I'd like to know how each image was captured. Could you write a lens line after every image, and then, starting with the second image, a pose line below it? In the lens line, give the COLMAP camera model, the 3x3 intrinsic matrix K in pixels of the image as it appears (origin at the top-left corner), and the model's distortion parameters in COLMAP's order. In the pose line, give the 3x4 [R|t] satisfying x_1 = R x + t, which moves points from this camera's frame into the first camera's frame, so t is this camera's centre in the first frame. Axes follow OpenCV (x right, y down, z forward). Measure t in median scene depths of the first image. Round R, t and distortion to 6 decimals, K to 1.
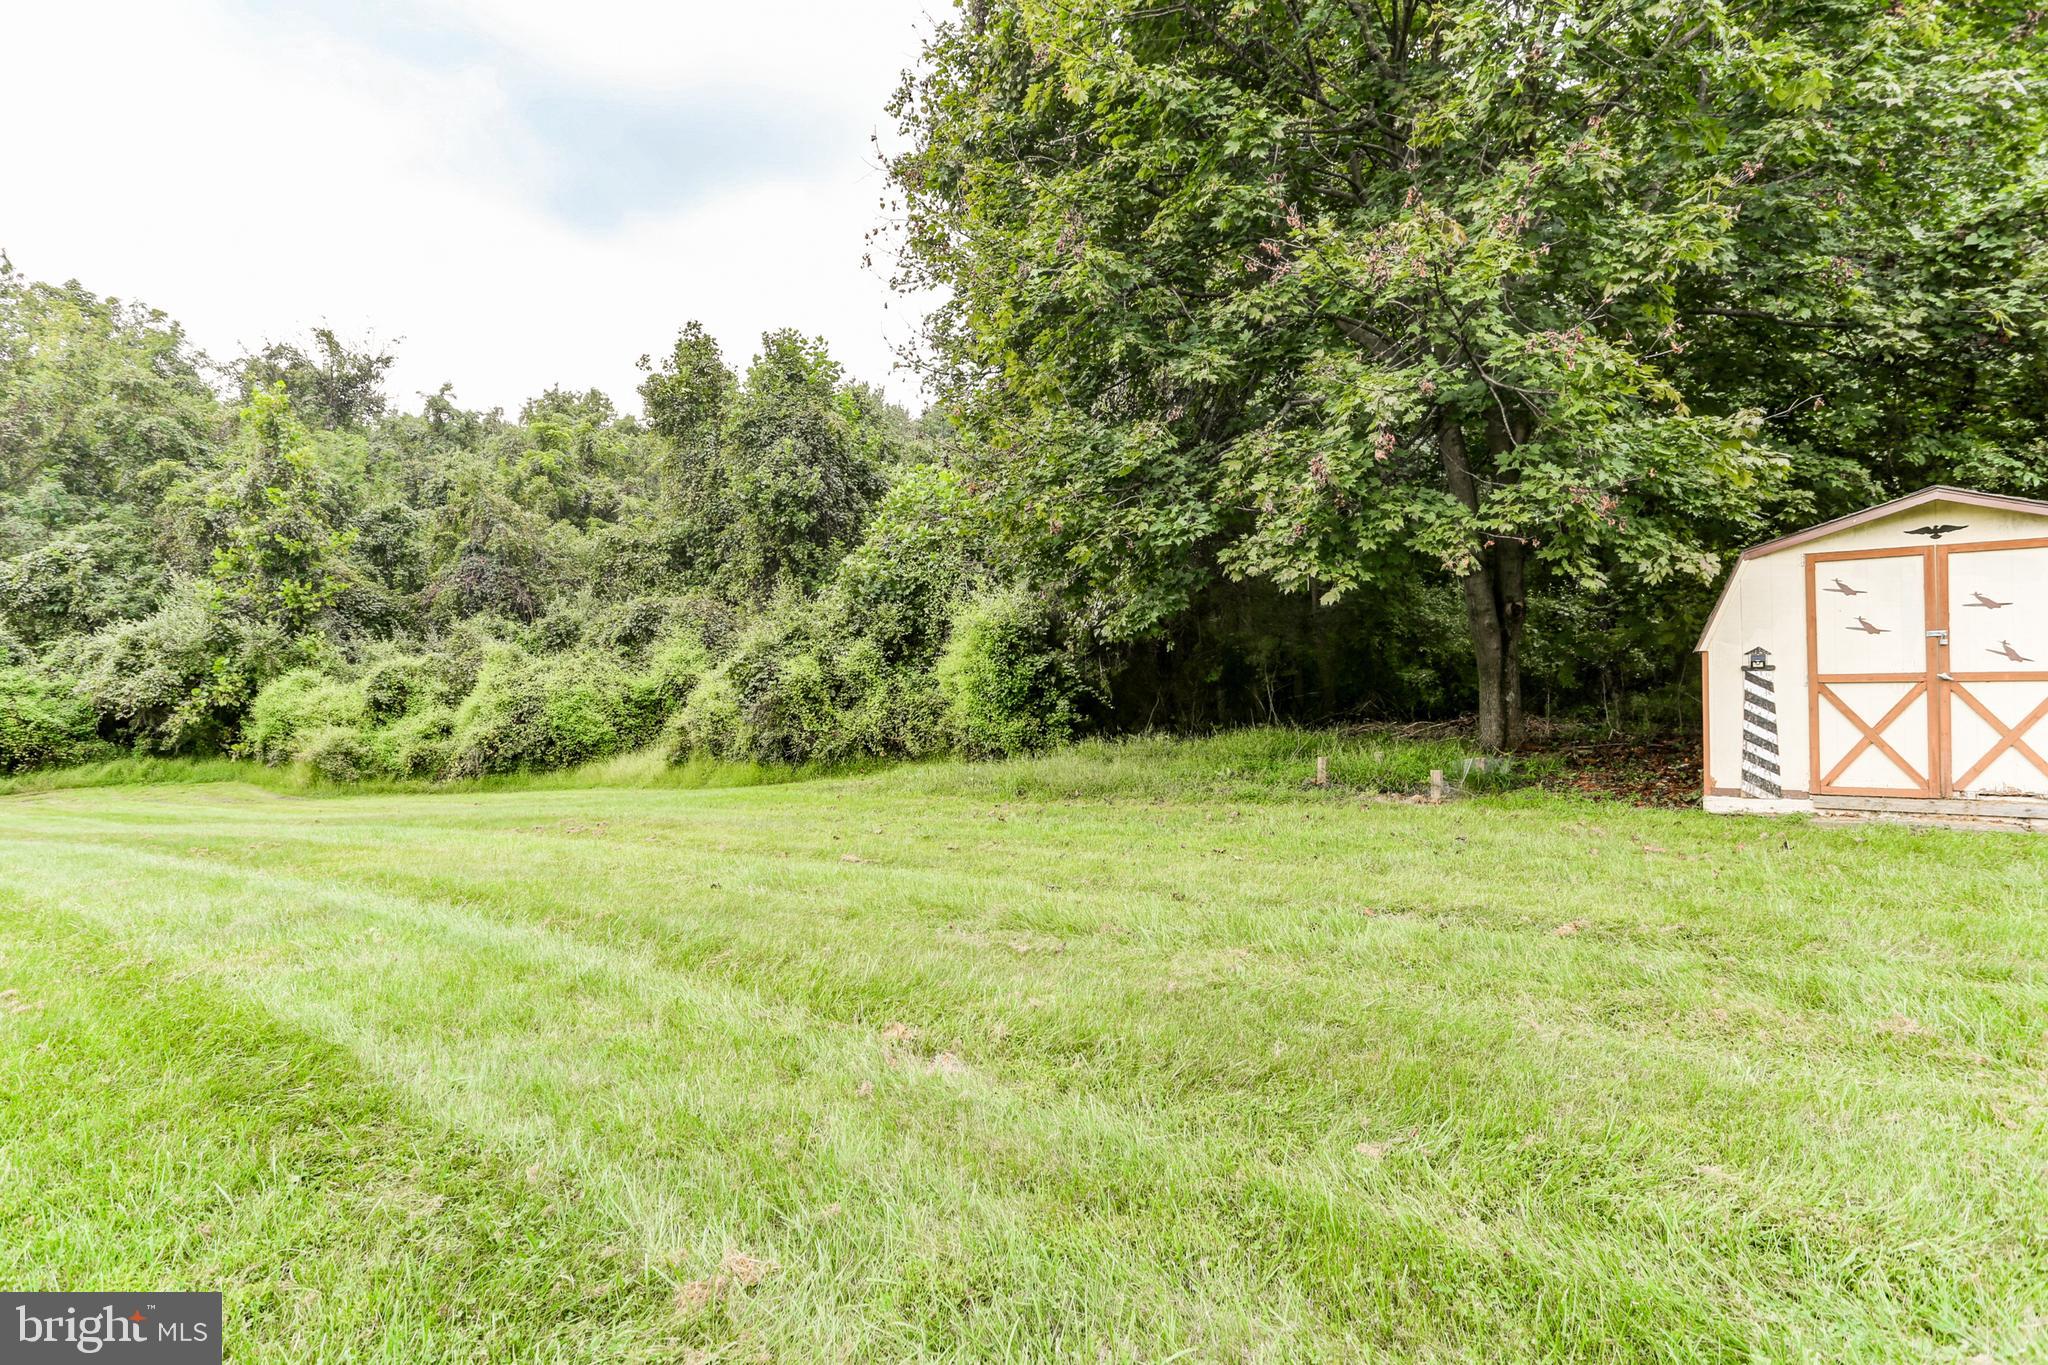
lens RADIAL K [[1098.3, 0, 992.2], [0, 1098.3, 670.5], [0, 0, 1]] dist [-0.036784, 0.023344]
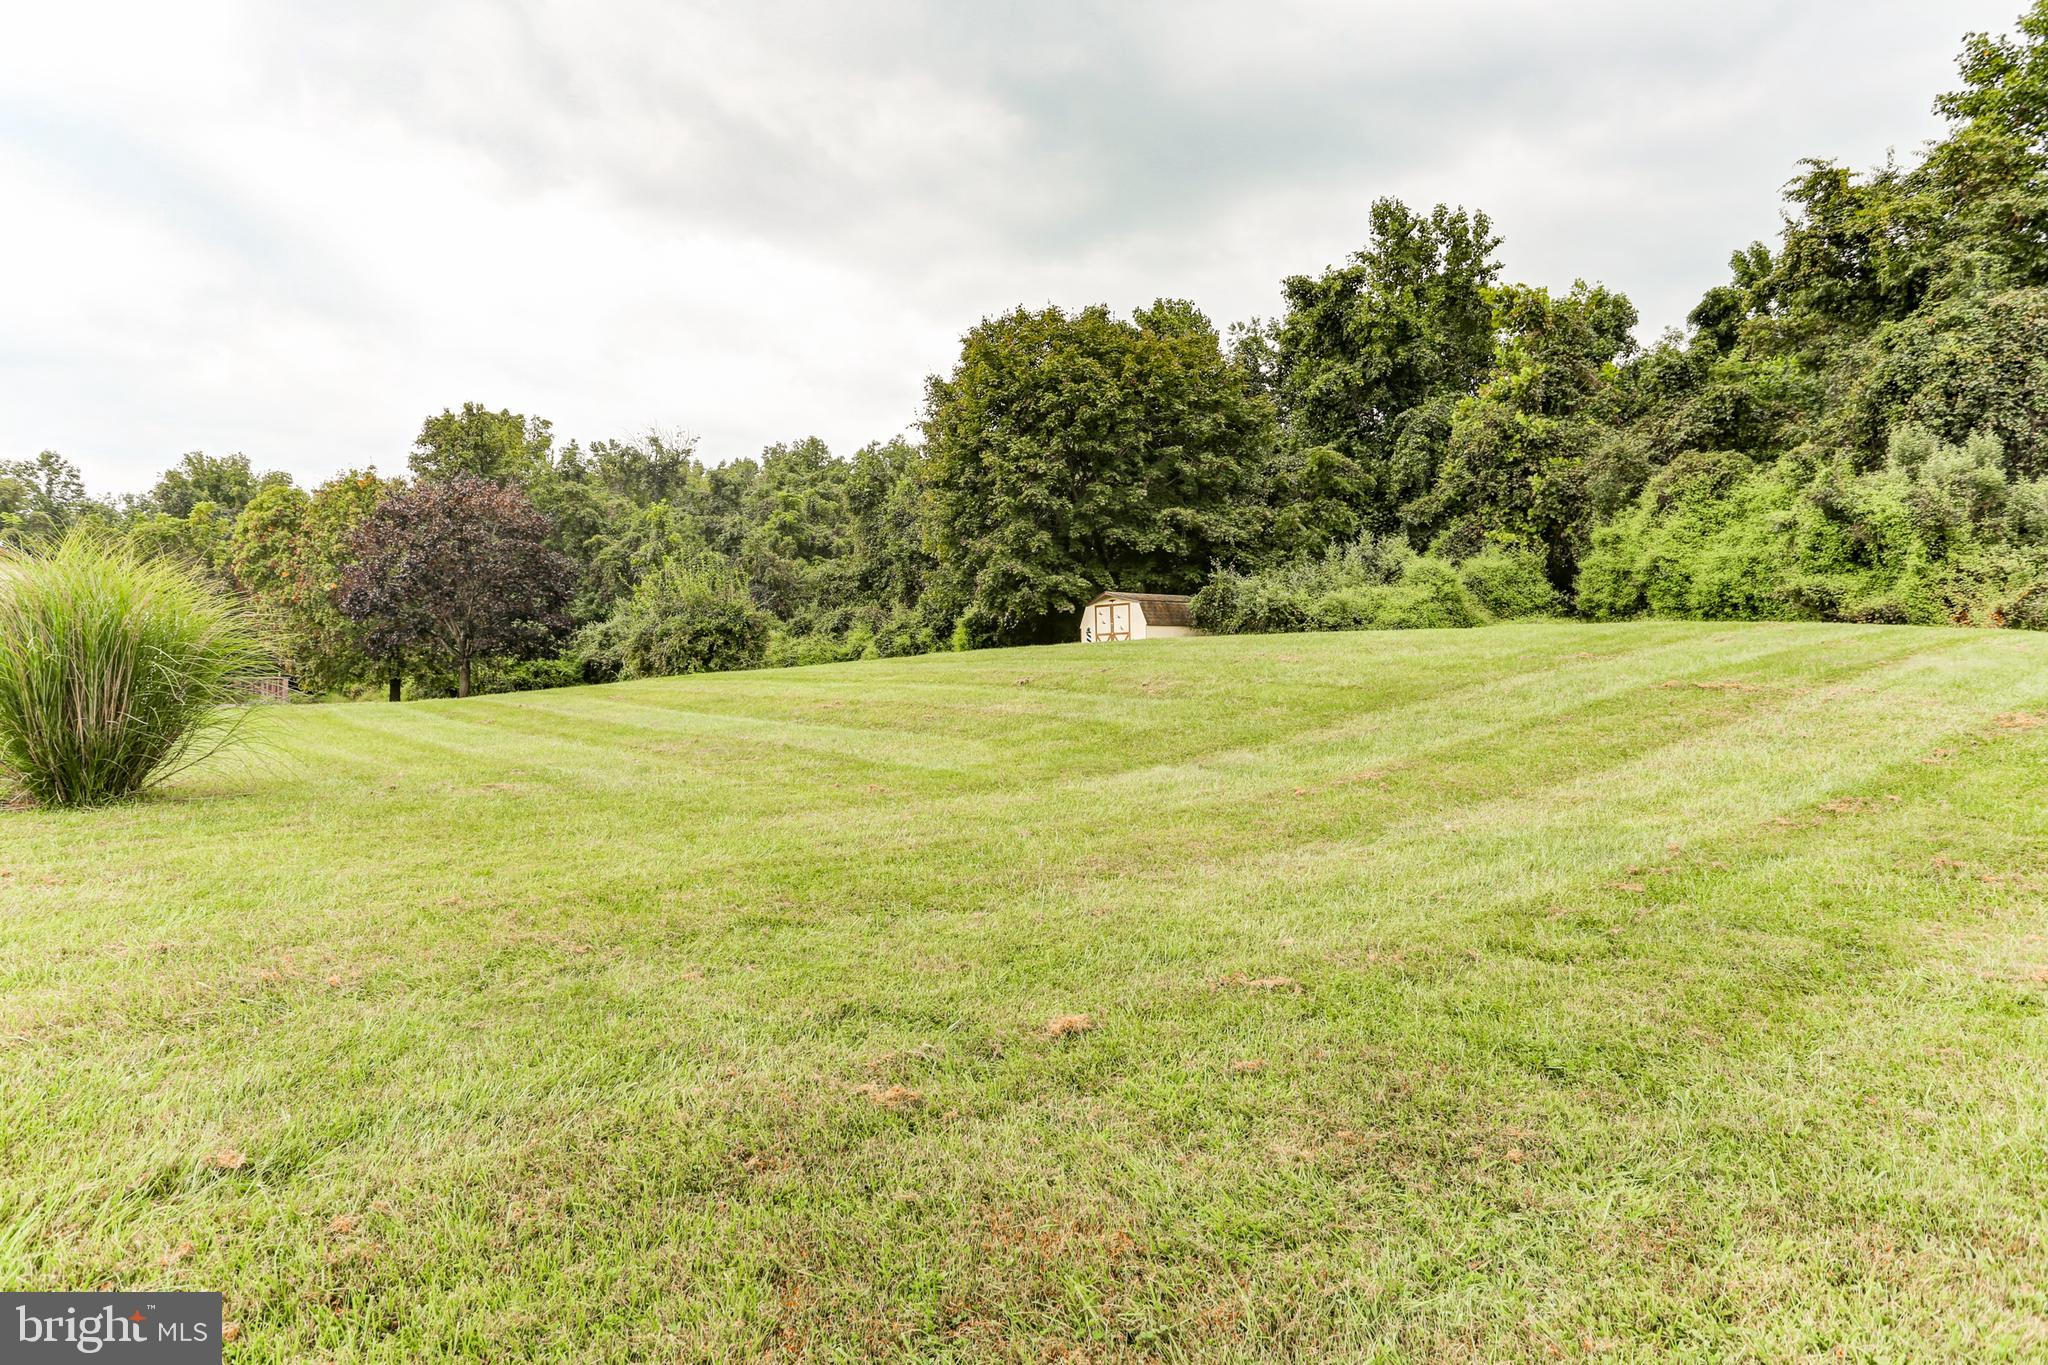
lens RADIAL K [[1152.6, 0, 1006.7], [0, 1152.6, 674.9], [0, 0, 1]] dist [-0.043906, 0.029094]
pose [[0.983636, -0.002568, -0.180150, 0.354455], [0.004748, 0.999921, 0.011671, 0.031944], [0.180105, -0.012335, 0.983570, -1.020373]]
